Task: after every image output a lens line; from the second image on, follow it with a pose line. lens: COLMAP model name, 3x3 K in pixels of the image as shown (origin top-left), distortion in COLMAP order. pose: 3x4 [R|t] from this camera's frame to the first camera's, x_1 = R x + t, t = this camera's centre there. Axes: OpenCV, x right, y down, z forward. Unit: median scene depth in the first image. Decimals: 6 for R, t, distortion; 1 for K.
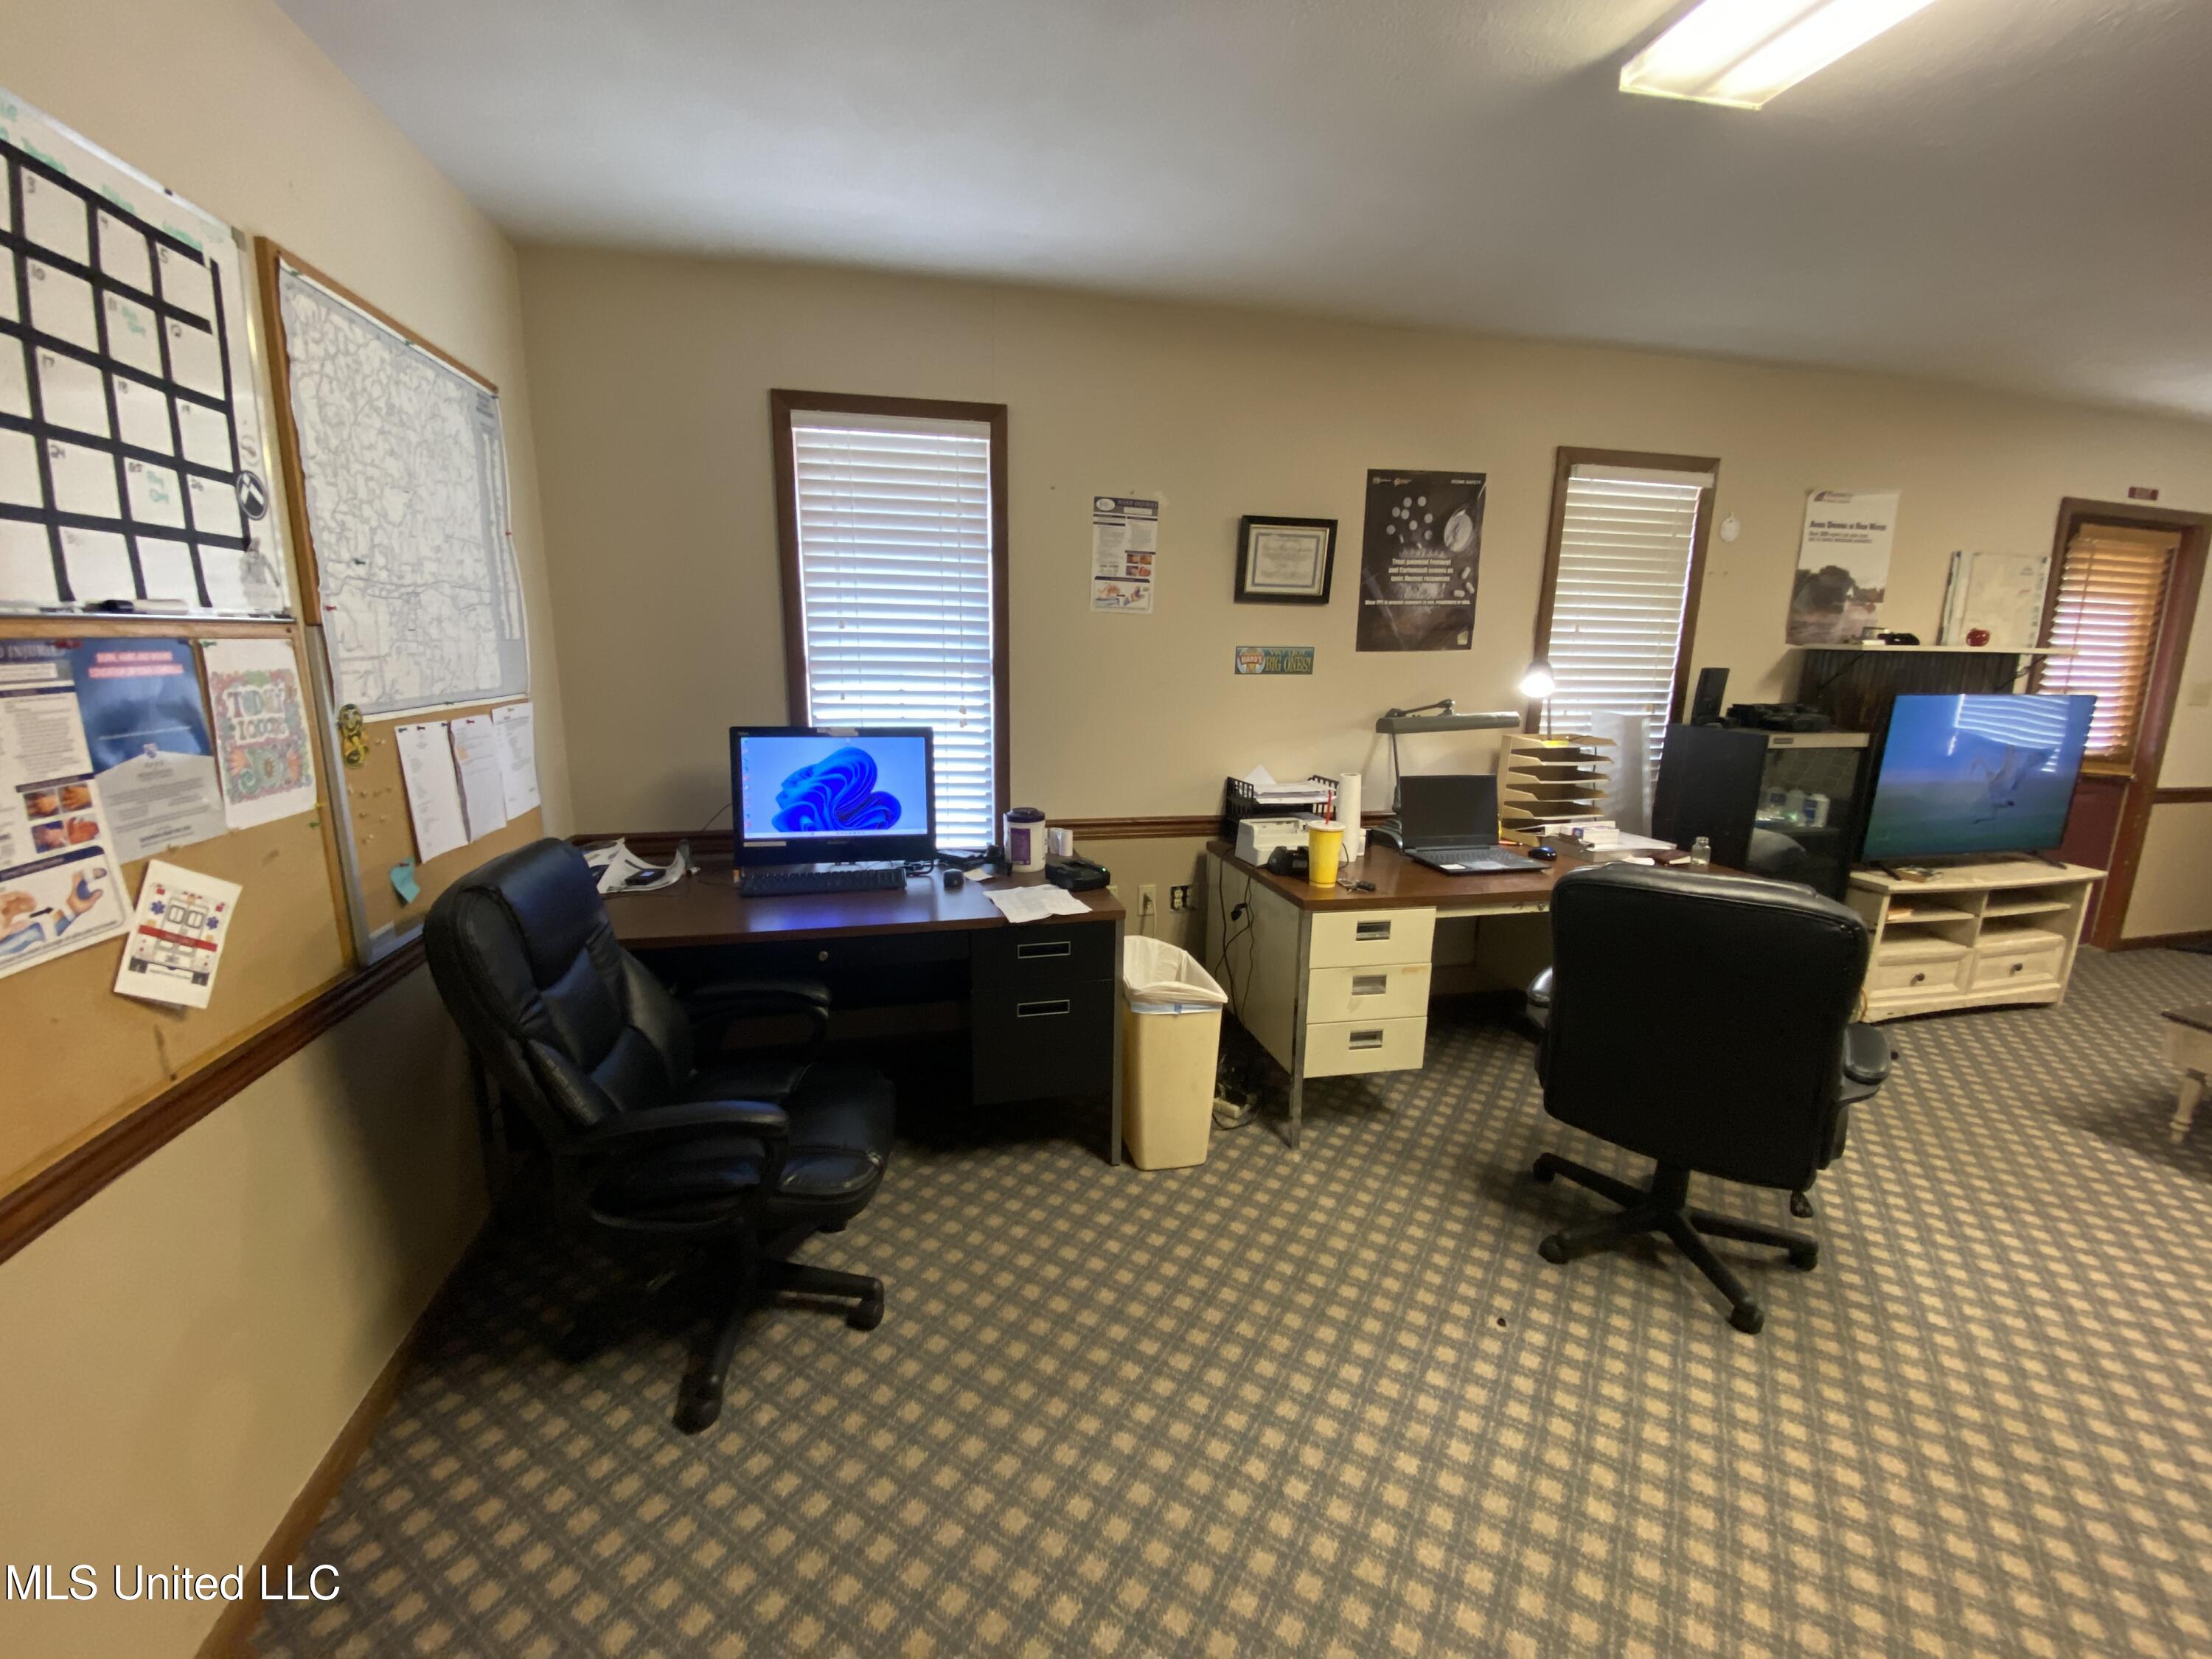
lens RADIAL K [[895.6, 0, 1081.2], [0, 895.6, 829.2], [0, 0, 1]] dist [0.011601, -0.016565]
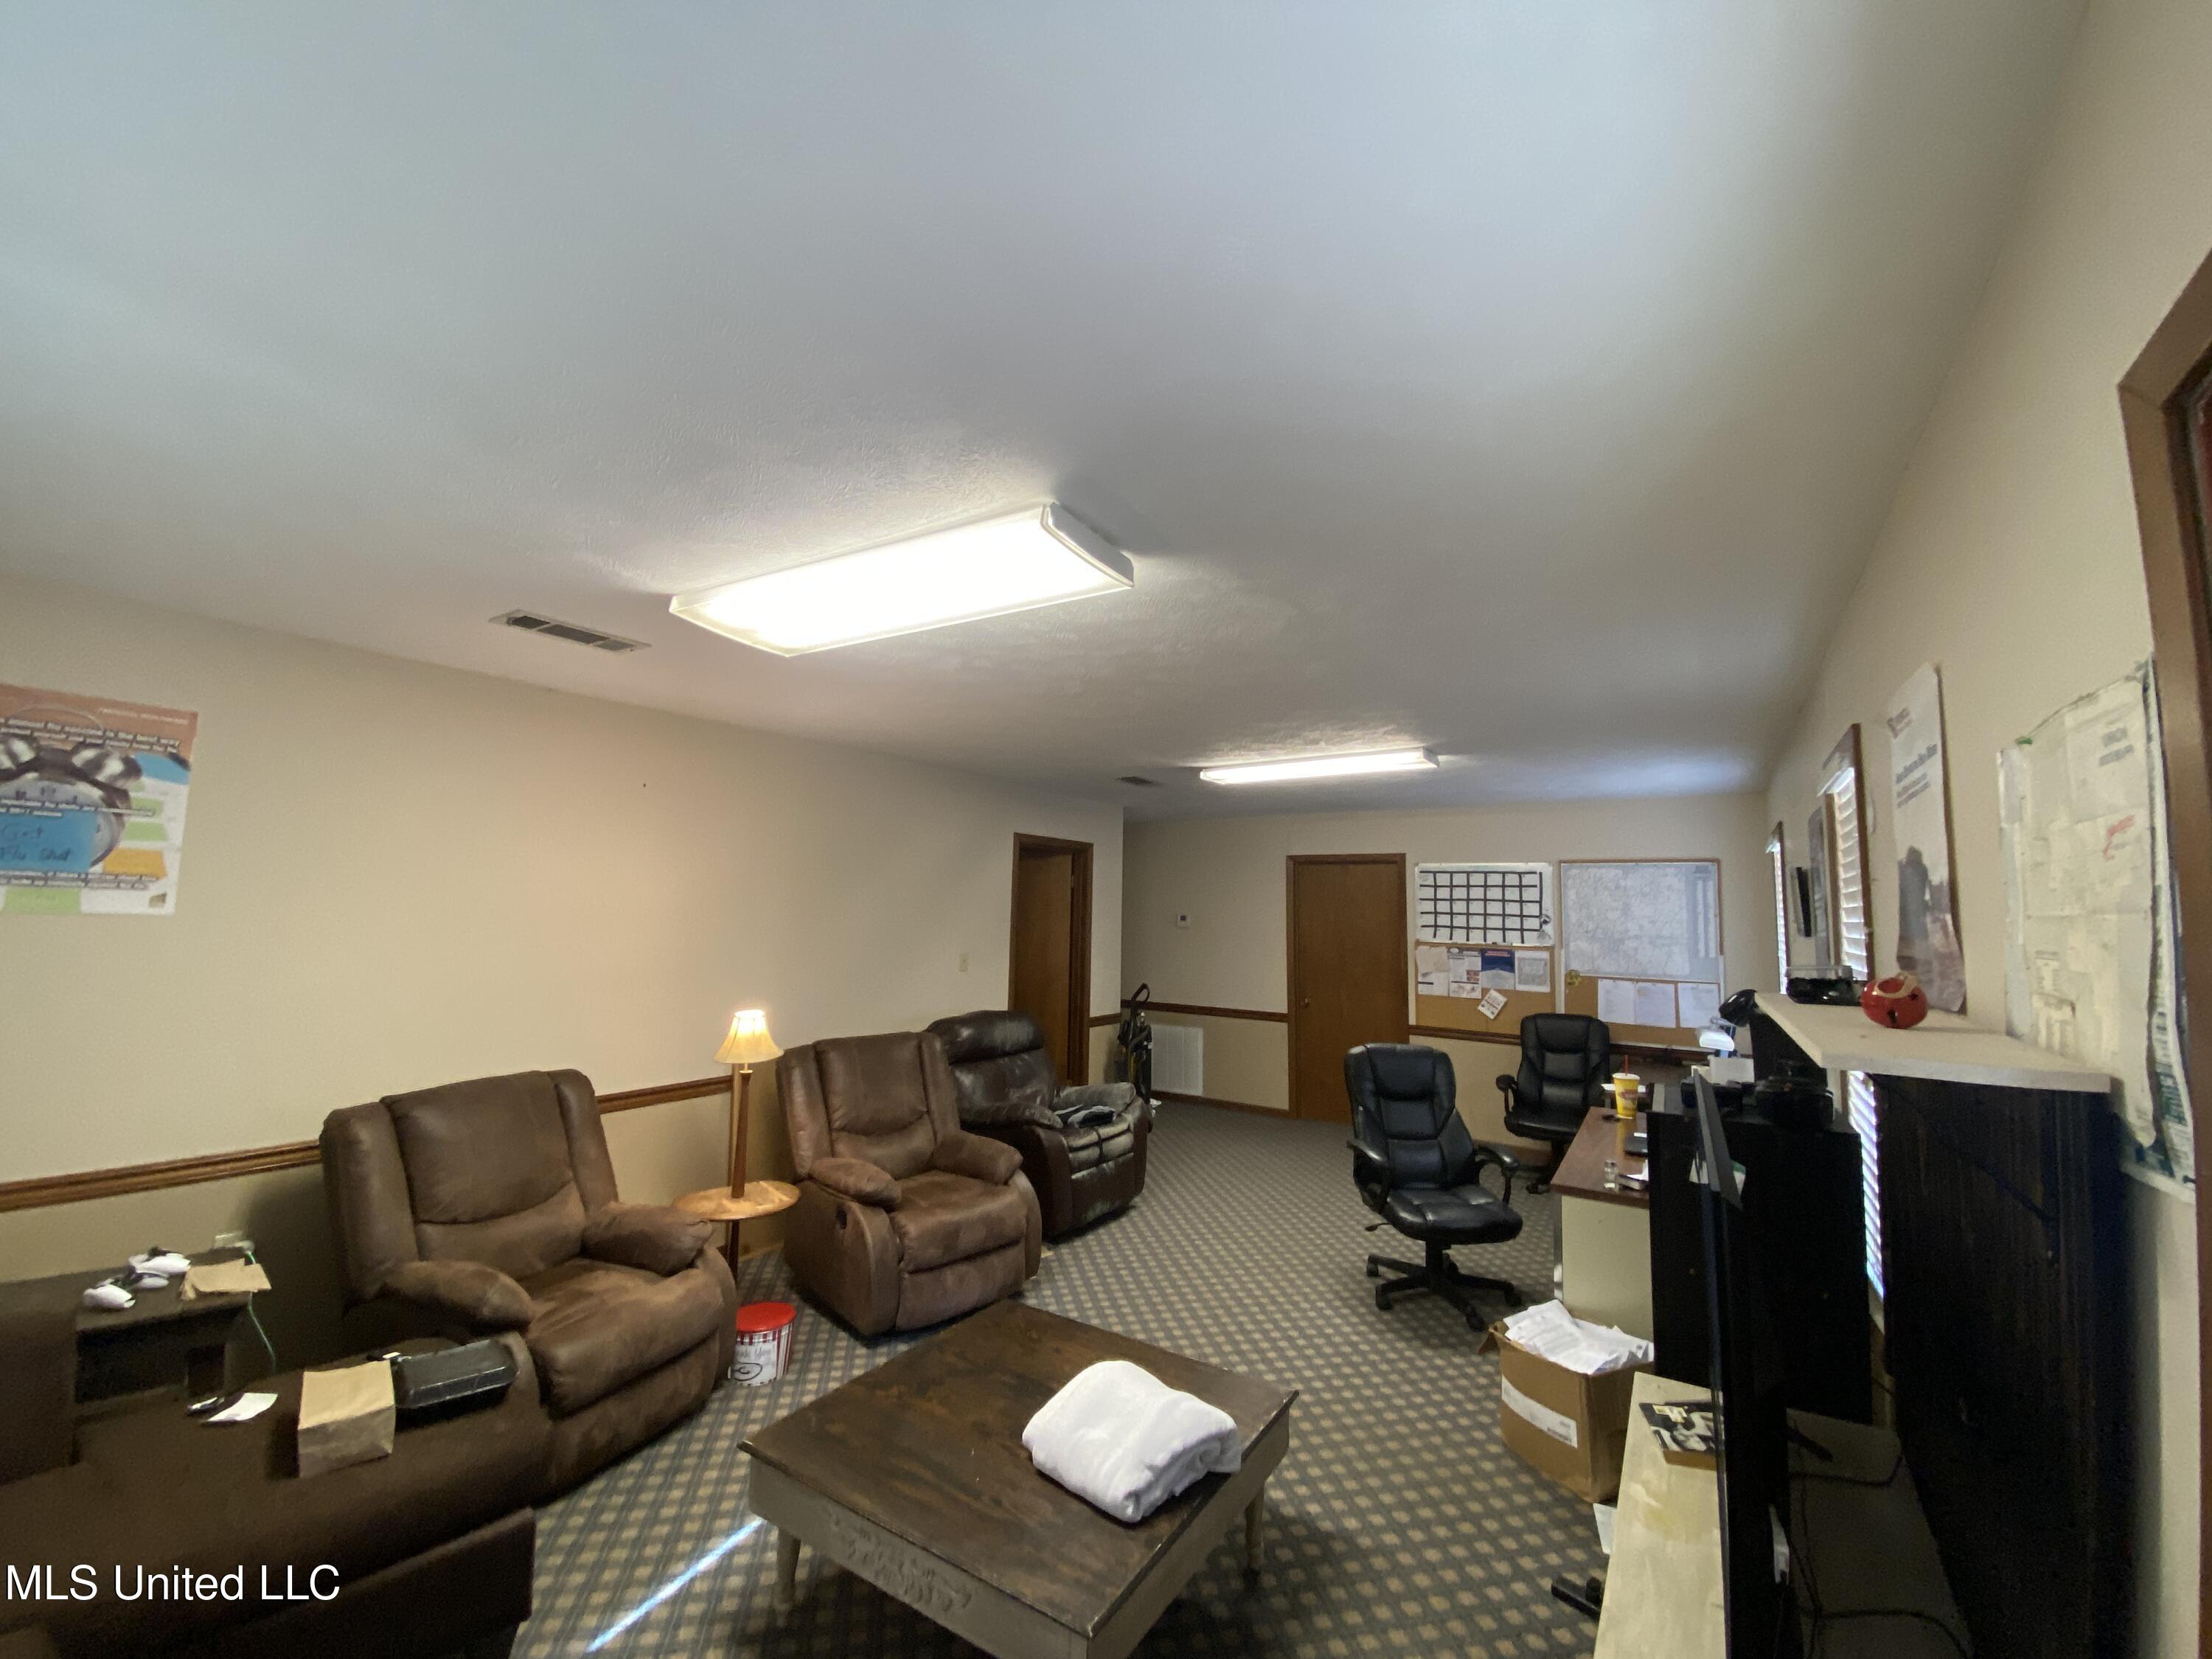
lens RADIAL K [[895.6, 0, 1107.1], [0, 895.6, 830.8], [0, 0, 1]] dist [0.011601, -0.016565]
pose [[-0.710164, -0.097952, -0.697189, 2.119755], [-0.176685, 0.983379, 0.041813, -0.341289], [0.681505, 0.152876, -0.715667, 1.480598]]
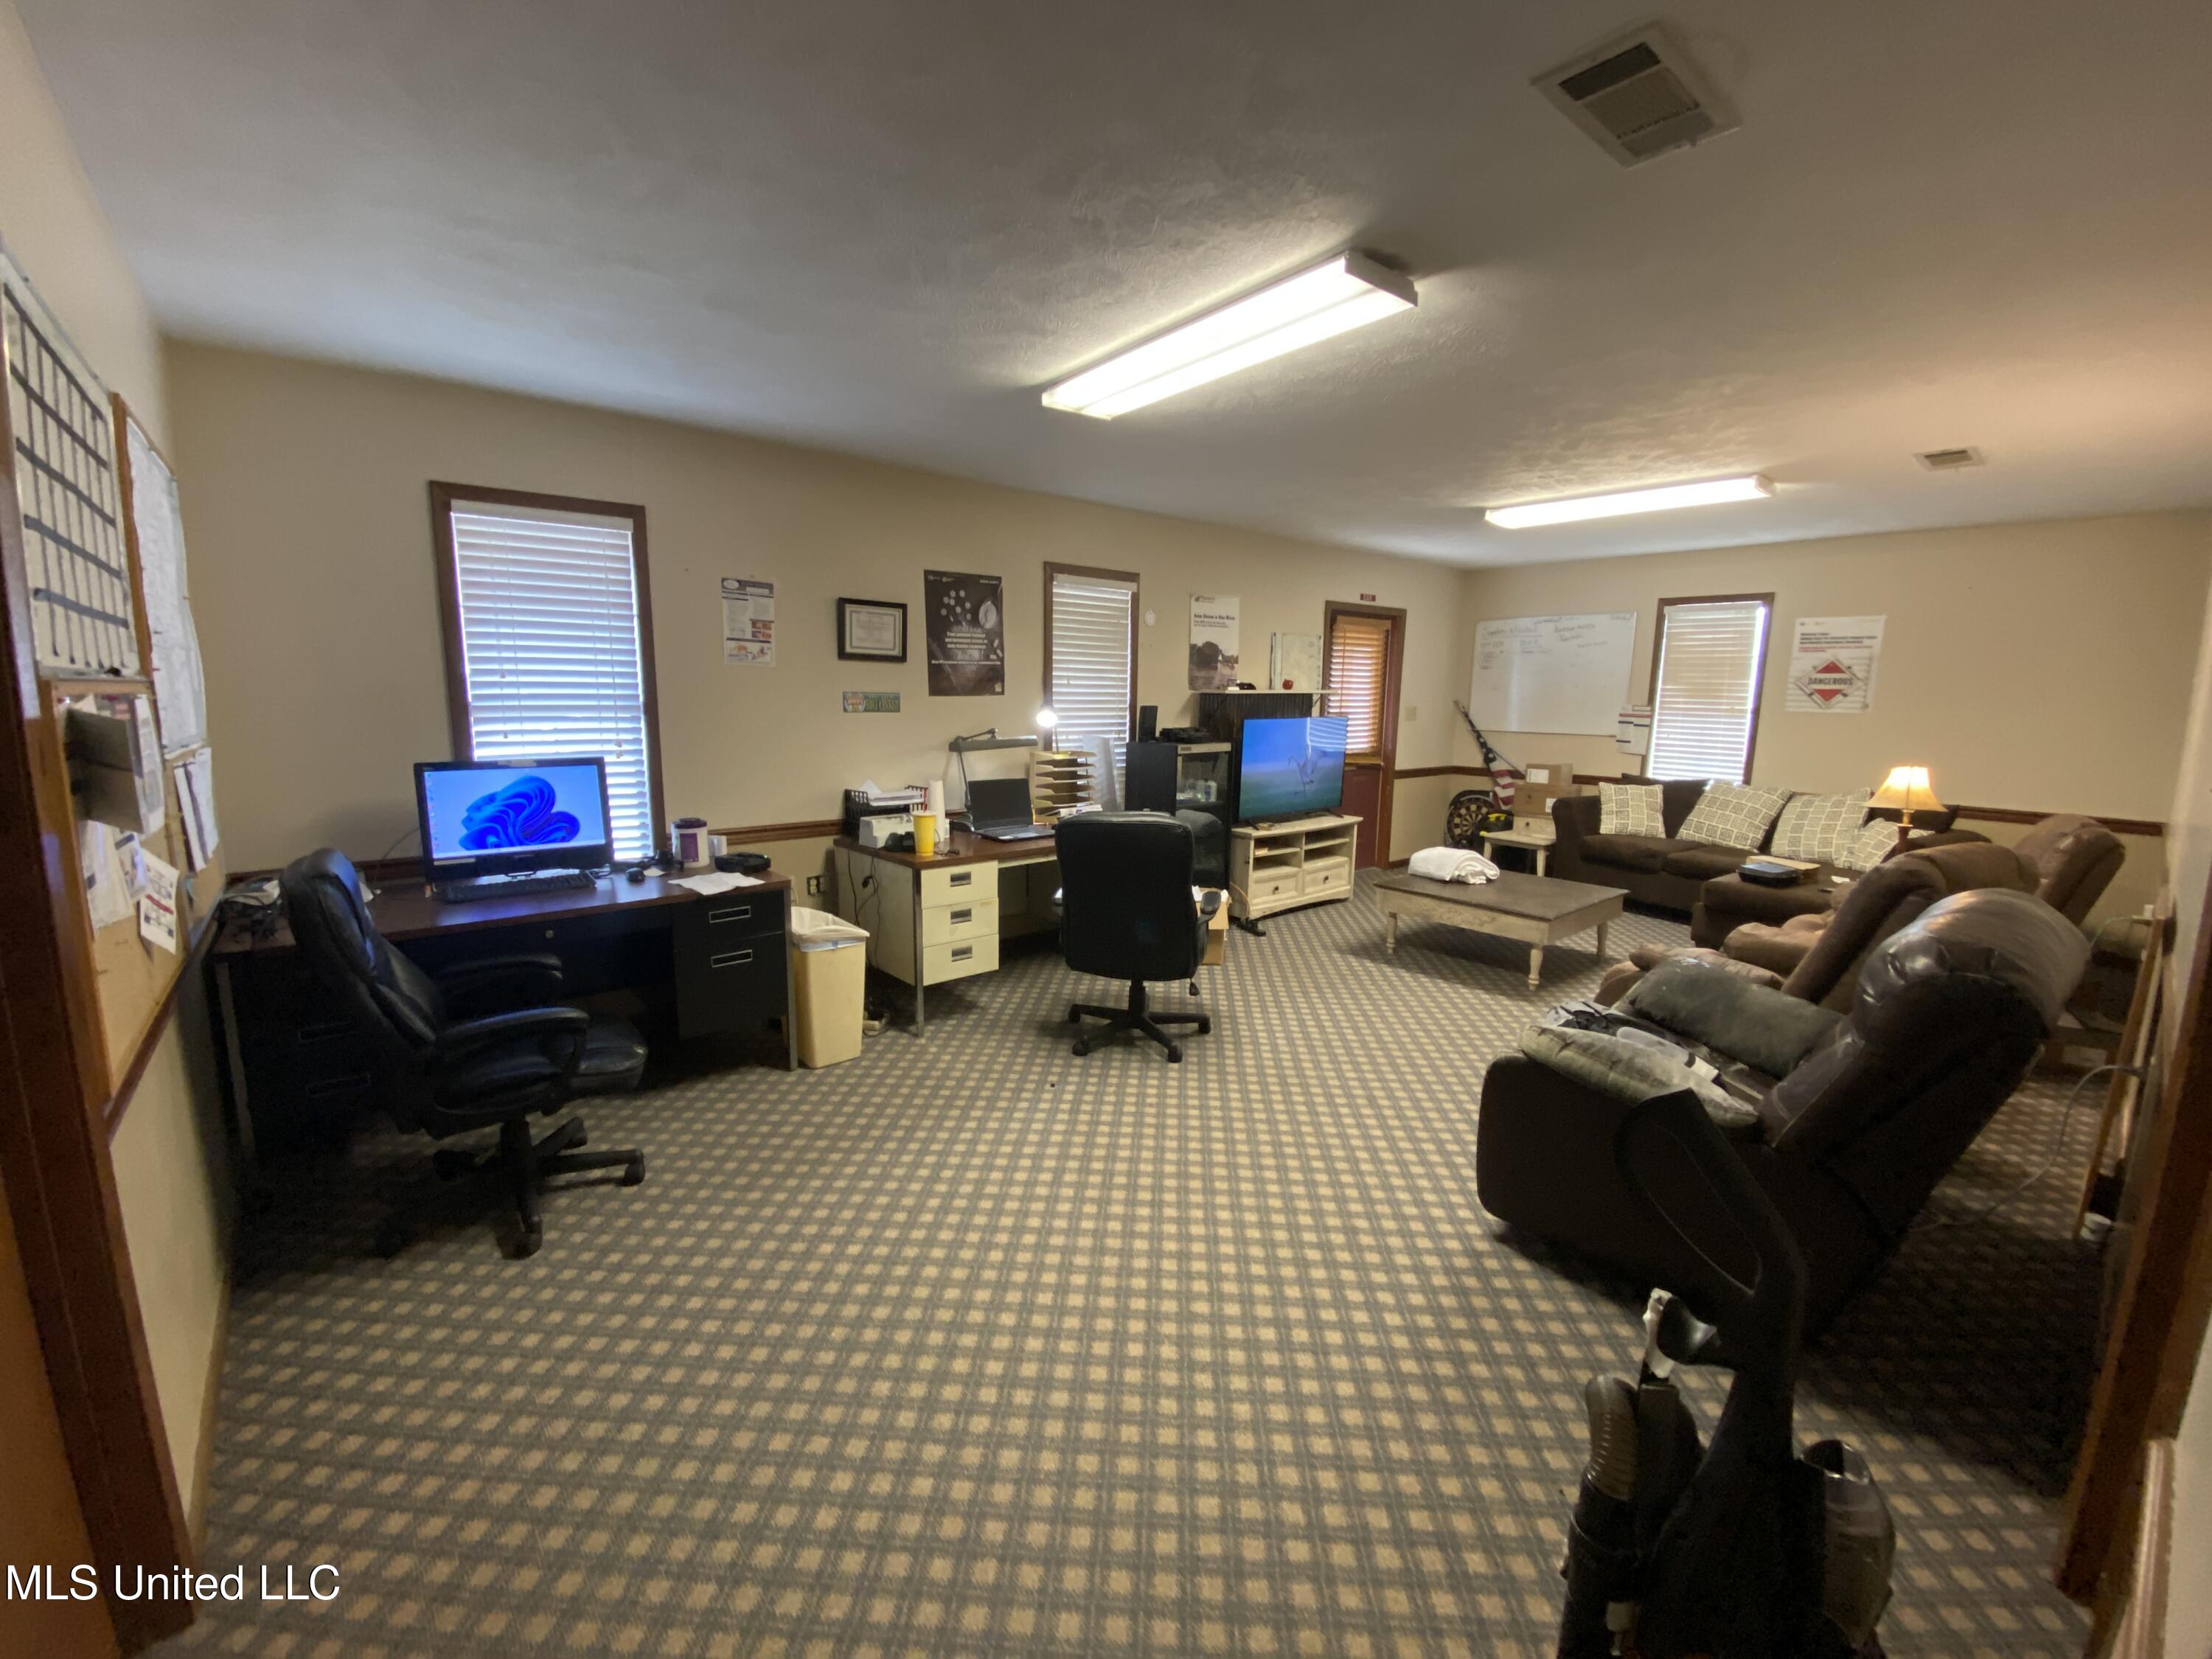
lens RADIAL K [[895.6, 0, 1112.1], [0, 895.6, 824.9], [0, 0, 1]] dist [0.011601, -0.016565]
pose [[0.874135, -0.074104, 0.479997, -0.156671], [0.098305, 0.994831, -0.025441, 0.080788], [-0.475631, 0.069425, 0.876901, -0.426273]]
